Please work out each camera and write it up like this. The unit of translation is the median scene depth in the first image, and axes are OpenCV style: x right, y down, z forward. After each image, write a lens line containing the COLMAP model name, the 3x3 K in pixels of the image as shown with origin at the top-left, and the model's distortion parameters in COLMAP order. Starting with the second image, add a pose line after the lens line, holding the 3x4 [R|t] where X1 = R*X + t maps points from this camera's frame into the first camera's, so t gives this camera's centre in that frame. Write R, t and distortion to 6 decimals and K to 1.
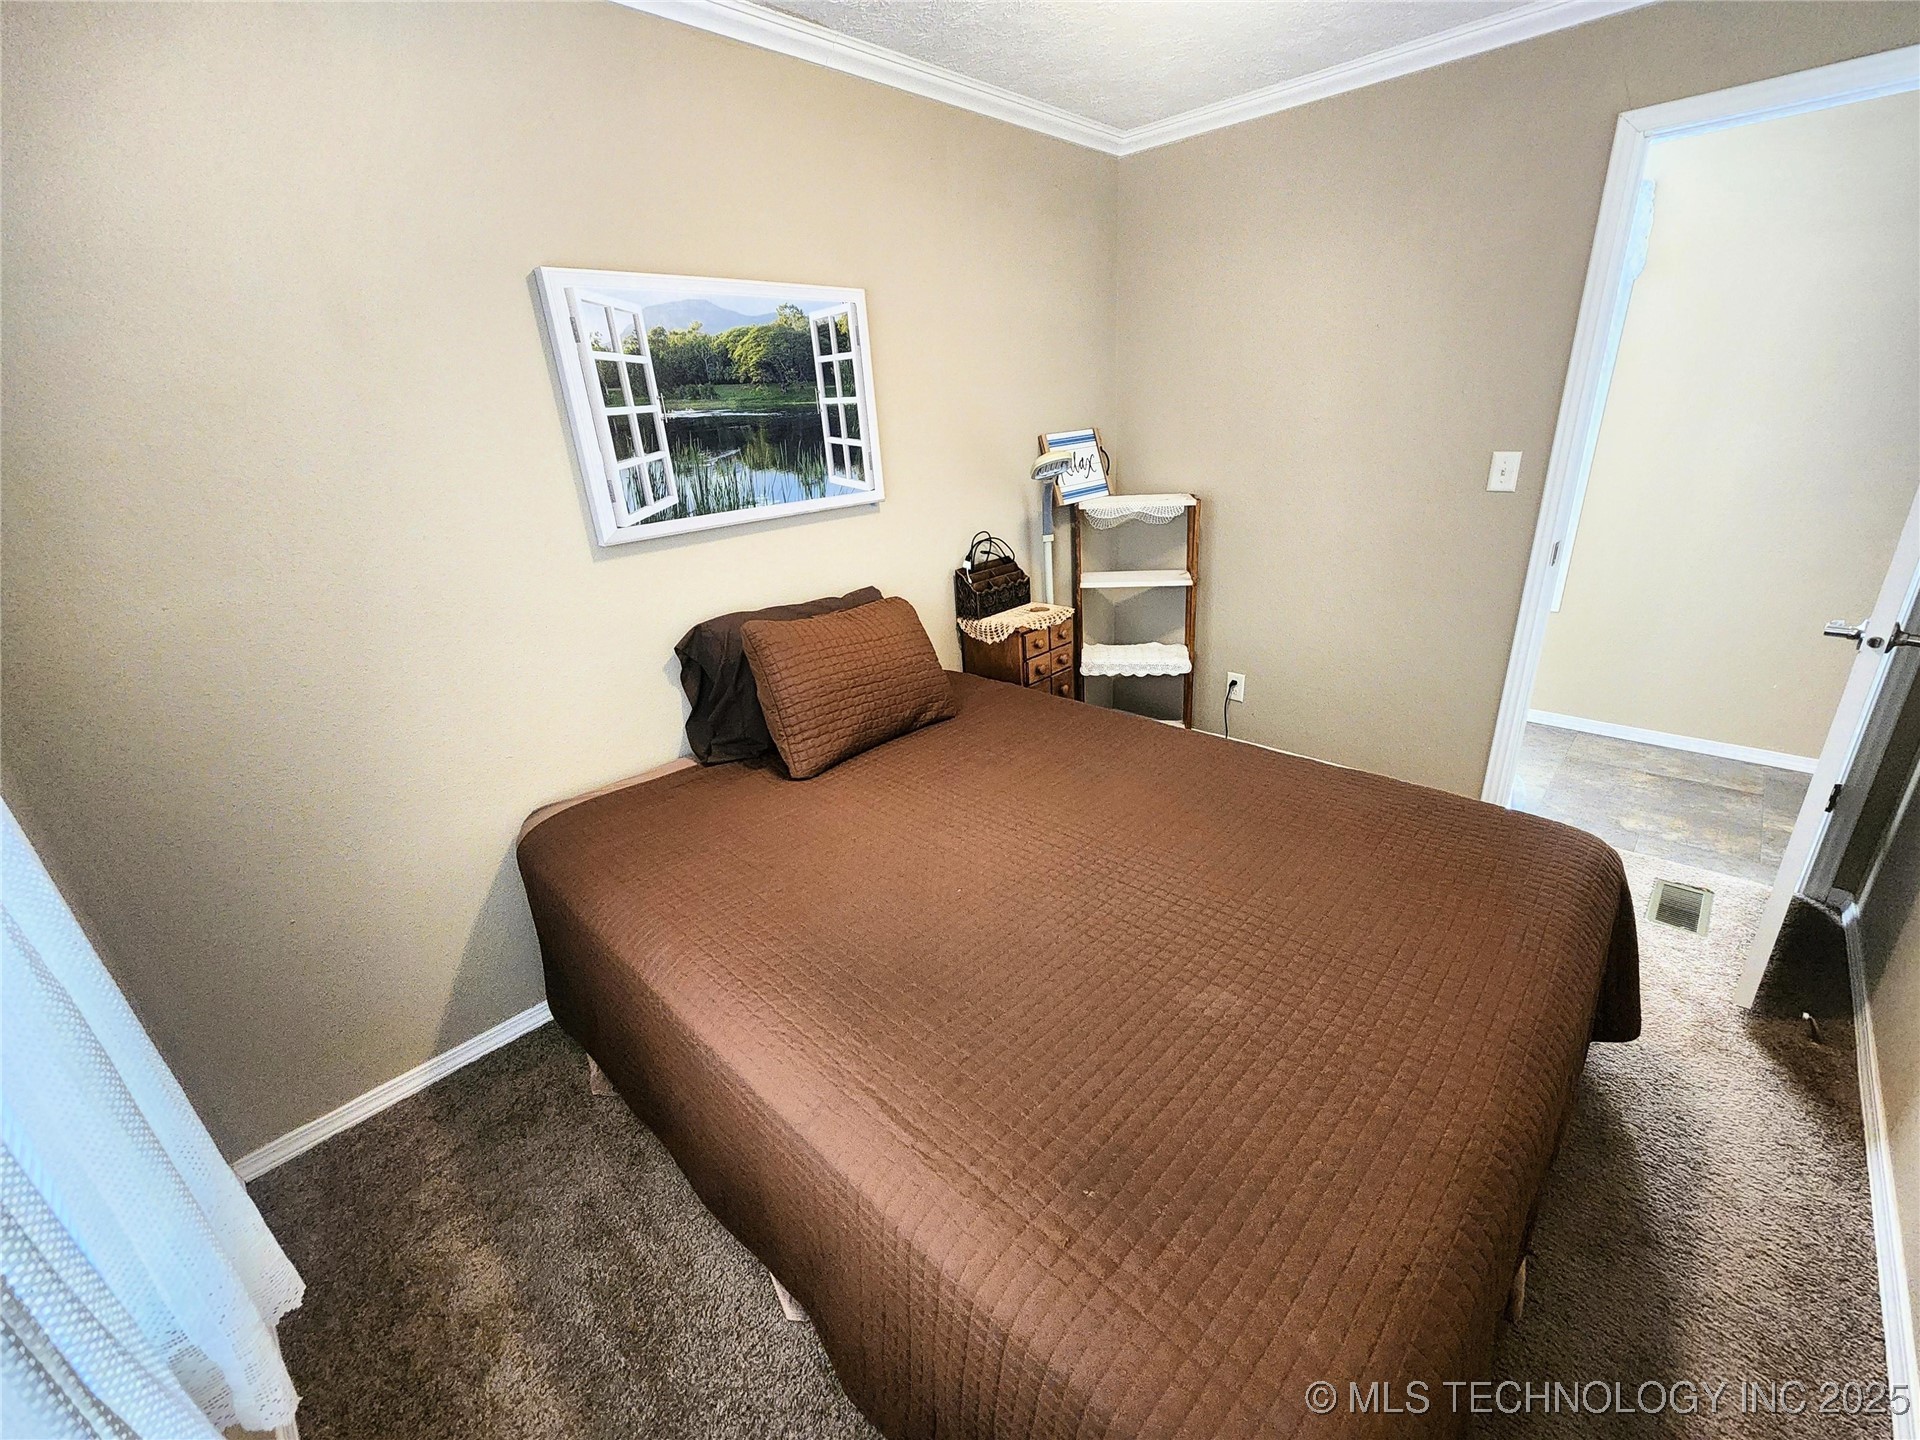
lens RADIAL K [[784.7, 0, 960.8], [0, 784.7, 721.4], [0, 0, 1]] dist [0.000161, 0.000076]
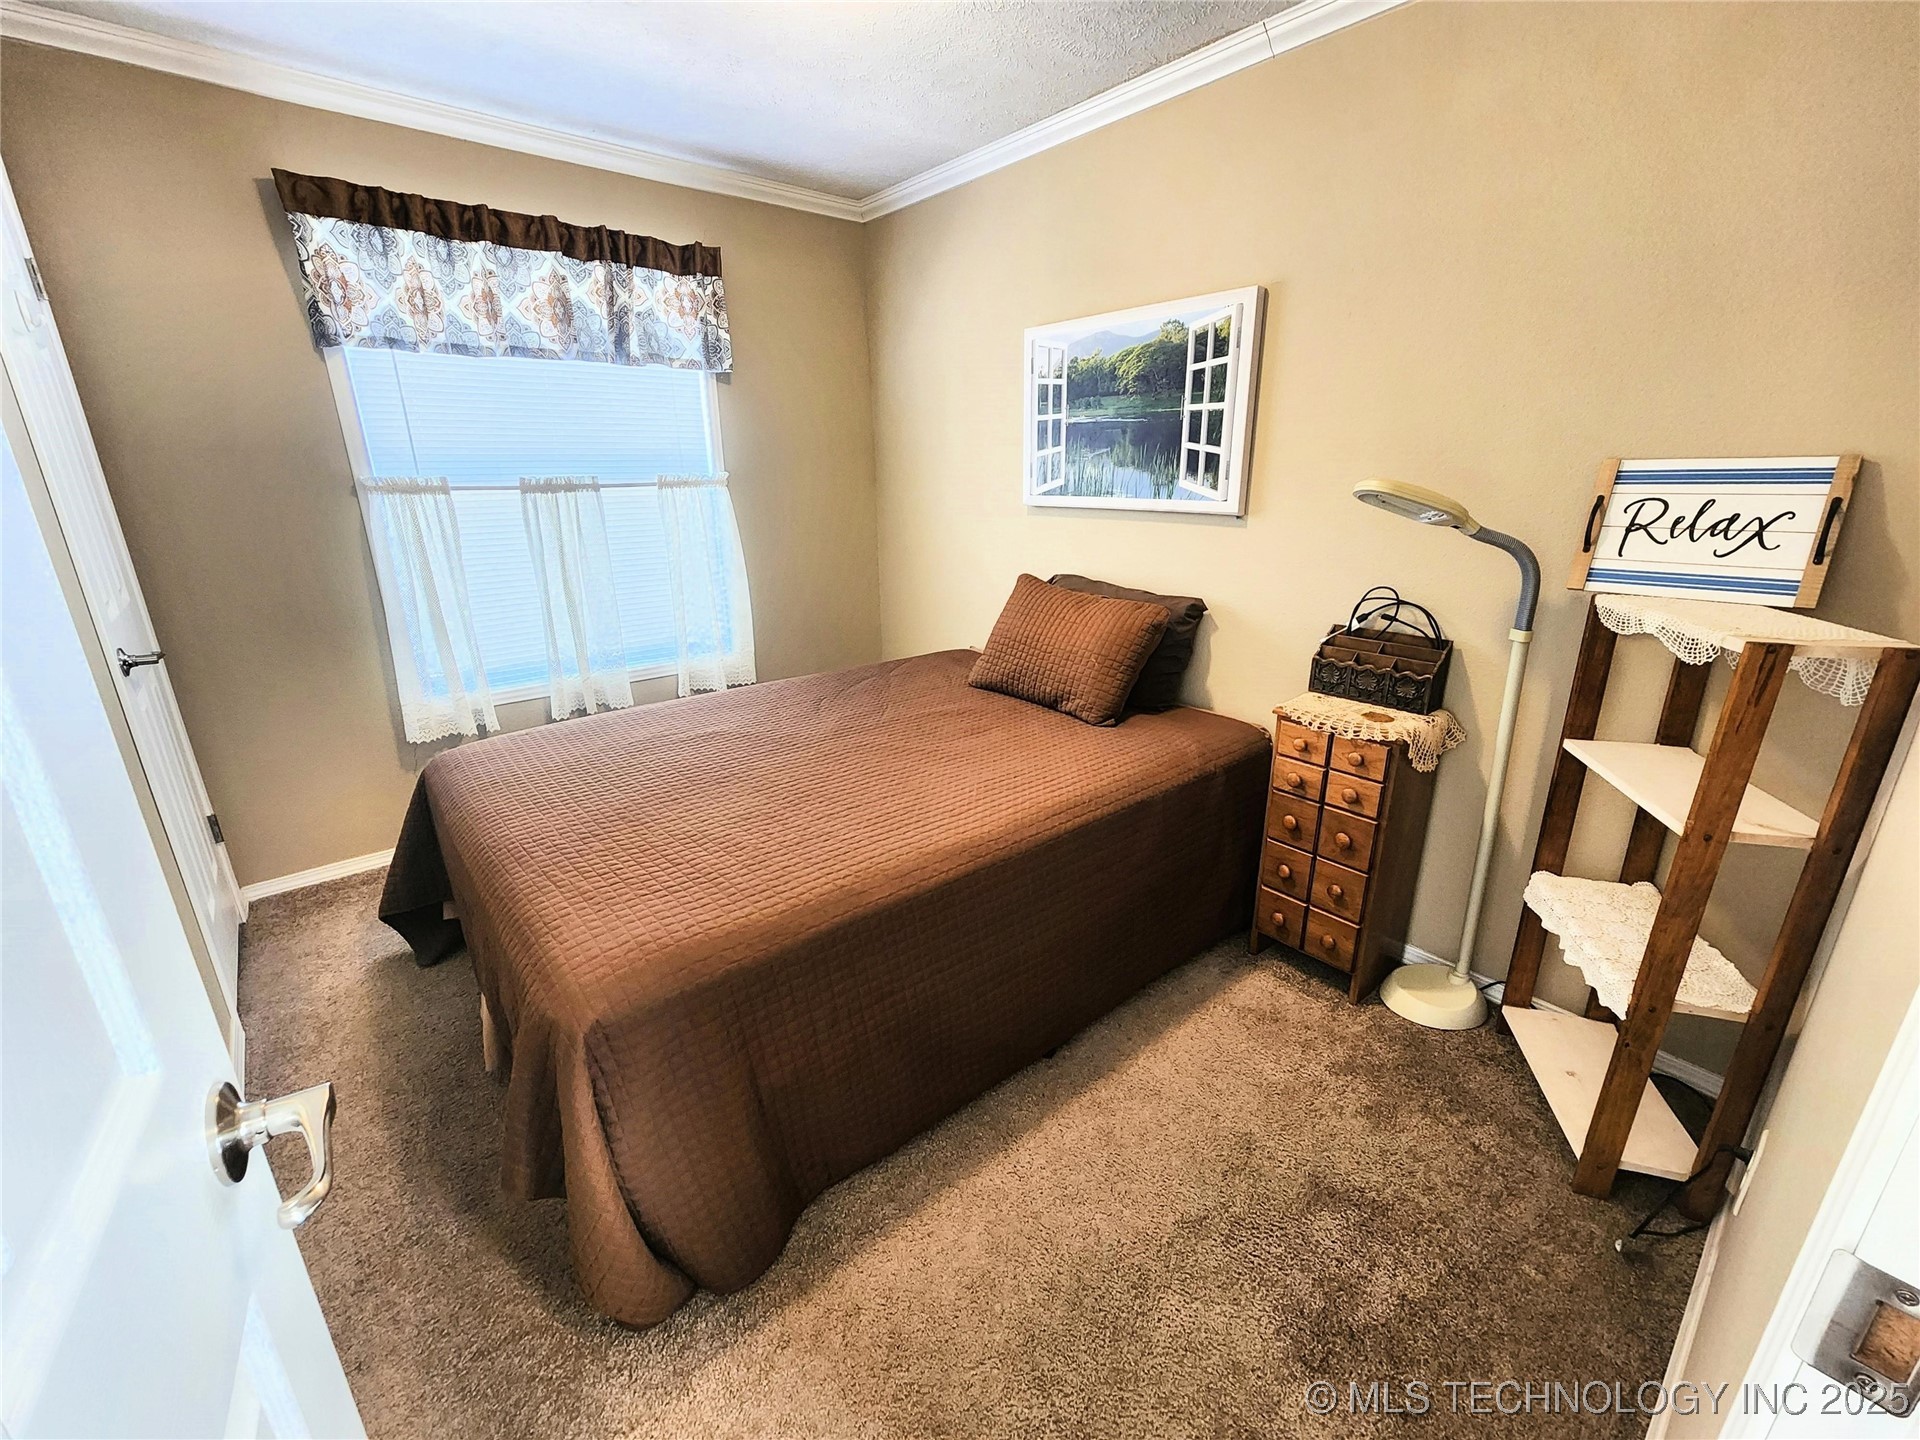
lens RADIAL K [[784.7, 0, 957.8], [0, 784.7, 718.7], [0, 0, 1]] dist [0.000161, 0.000076]
pose [[-0.106109, 0.362291, -0.926006, 0.991555], [-0.357134, 0.855239, 0.375528, -0.348241], [0.928007, 0.370555, 0.038638, 0.856827]]
